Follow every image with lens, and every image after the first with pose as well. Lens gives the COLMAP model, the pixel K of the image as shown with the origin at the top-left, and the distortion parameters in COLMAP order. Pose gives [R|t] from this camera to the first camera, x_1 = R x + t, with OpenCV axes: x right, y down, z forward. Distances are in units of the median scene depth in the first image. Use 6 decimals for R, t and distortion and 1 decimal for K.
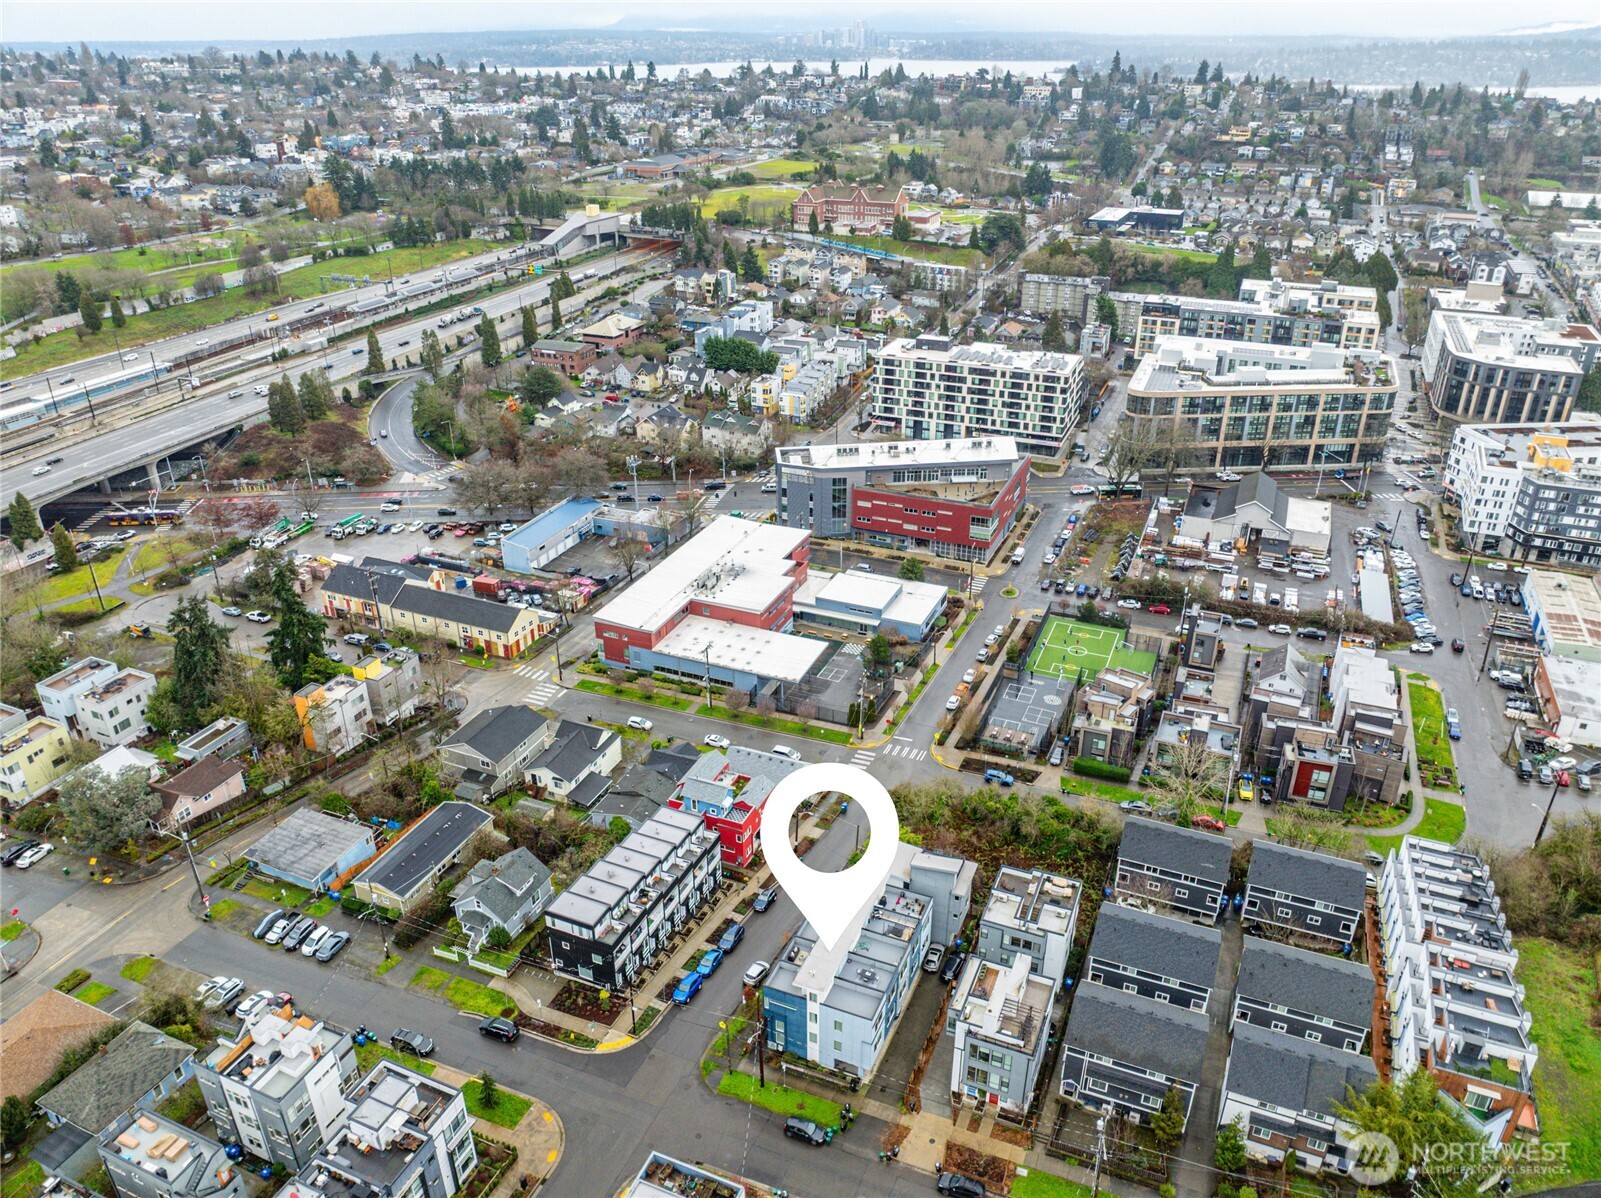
lens RADIAL K [[1146.1, 0, 800.5], [0, 1146.1, 599.0], [0, 0, 1]] dist [-0.056408, 0.023957]
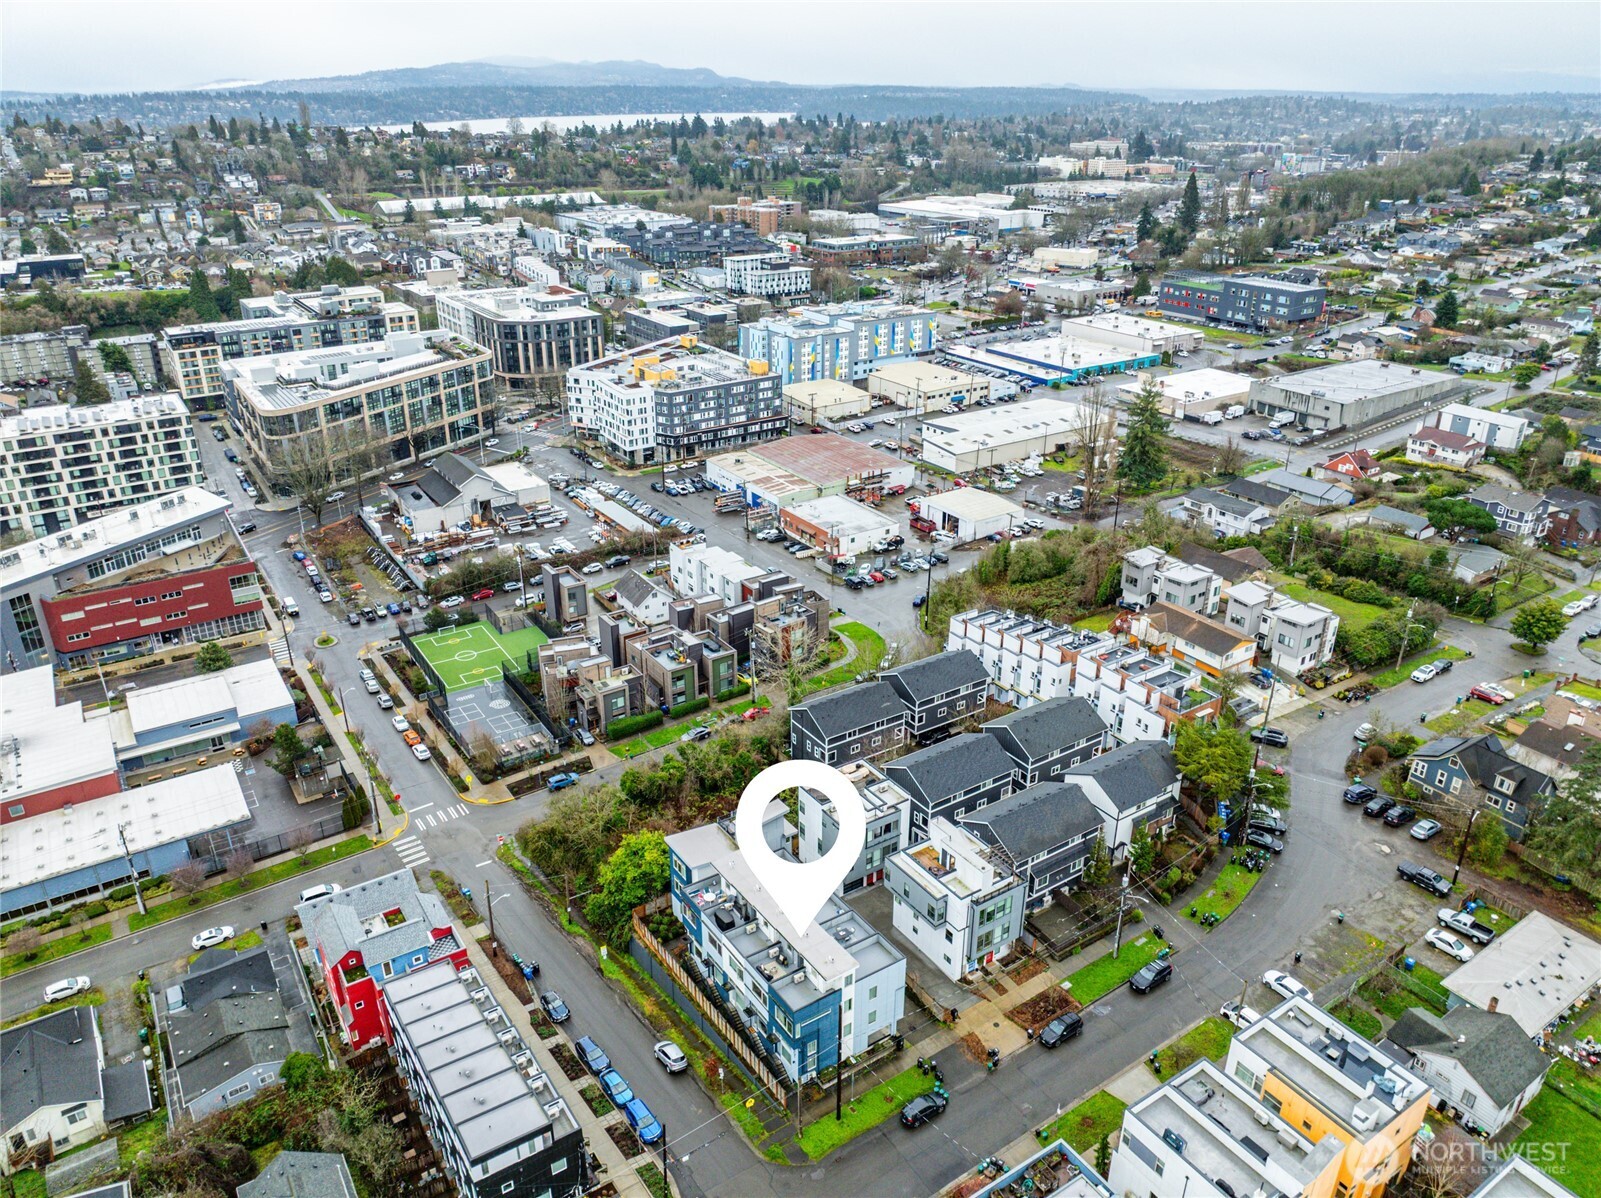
lens RADIAL K [[1146.1, 0, 800.5], [0, 1146.1, 599.0], [0, 0, 1]] dist [-0.056408, 0.023957]
pose [[0.536263, -0.335405, 0.774549, -0.243196], [0.372660, 0.917457, 0.139276, -0.018610], [-0.757329, 0.213955, 0.616990, 0.187482]]
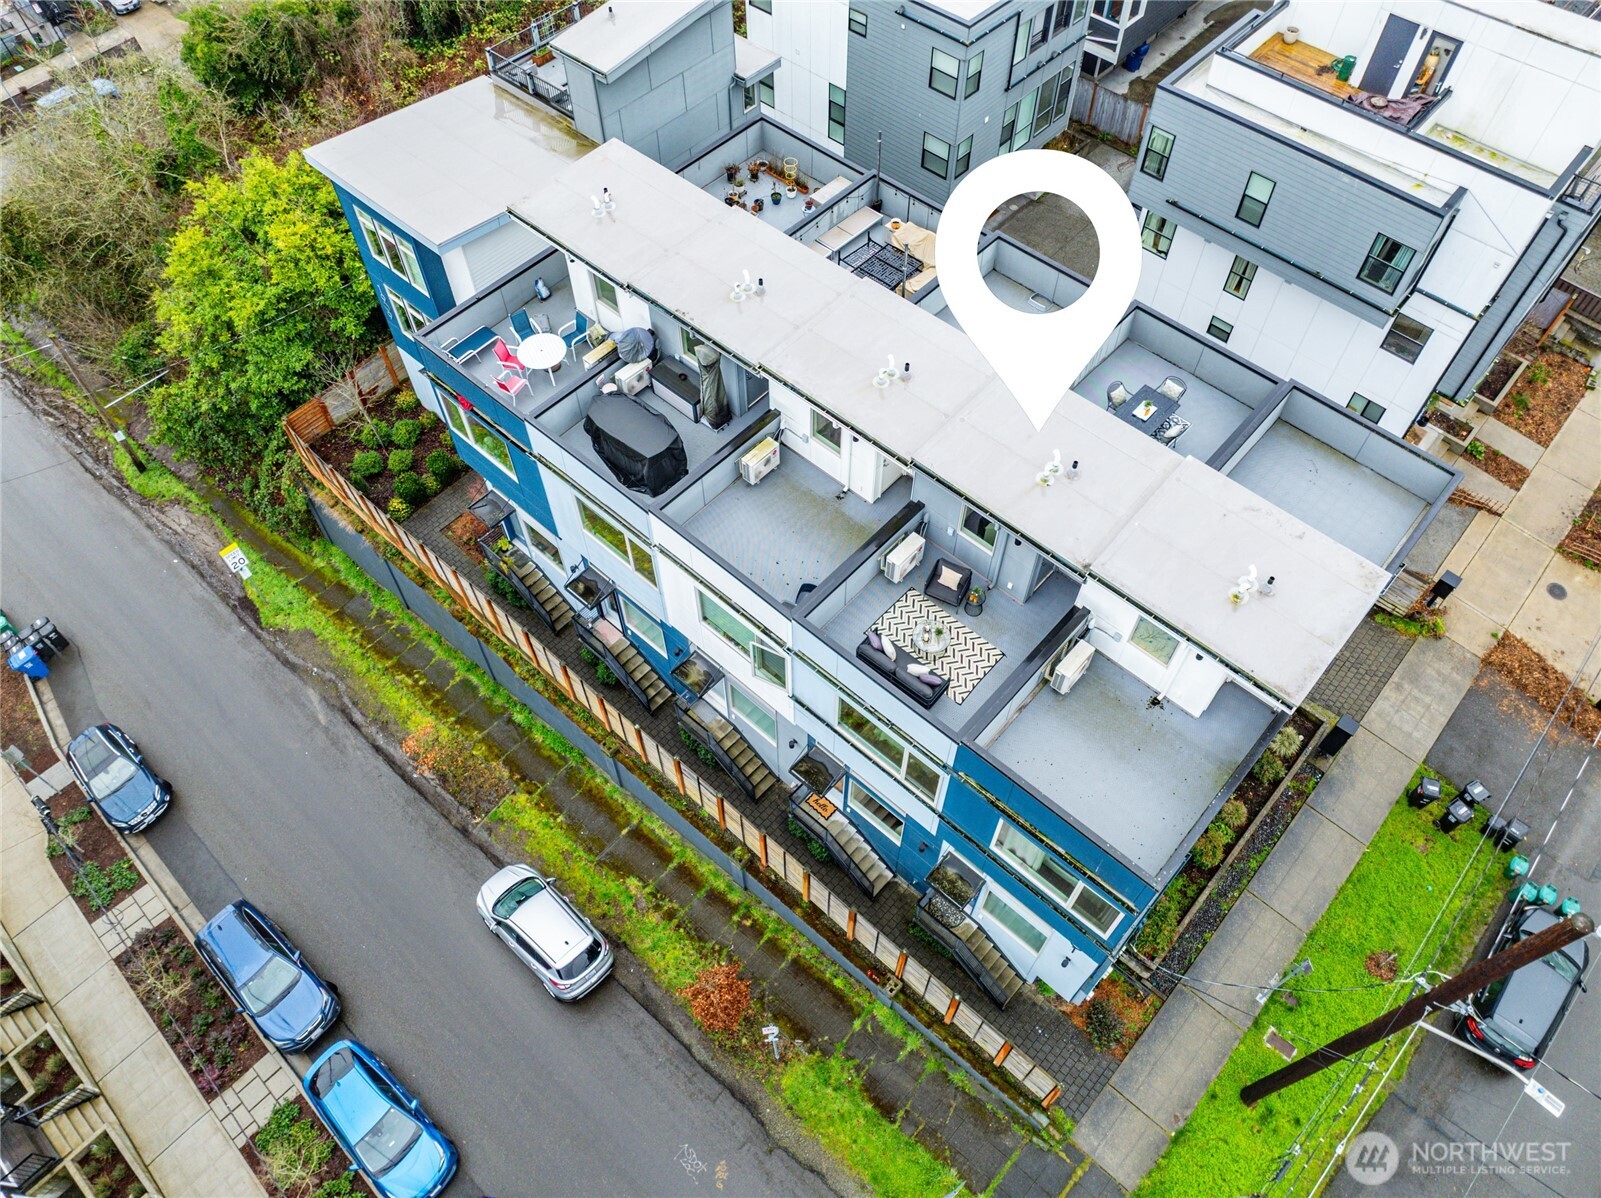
lens RADIAL K [[1146.1, 0, 800.5], [0, 1146.1, 599.0], [0, 0, 1]] dist [-0.056408, 0.023957]
pose [[0.308298, -0.782736, 0.540627, -0.051881], [0.428962, 0.621638, 0.655407, 0.077838], [-0.849084, 0.029848, 0.527413, 0.406638]]
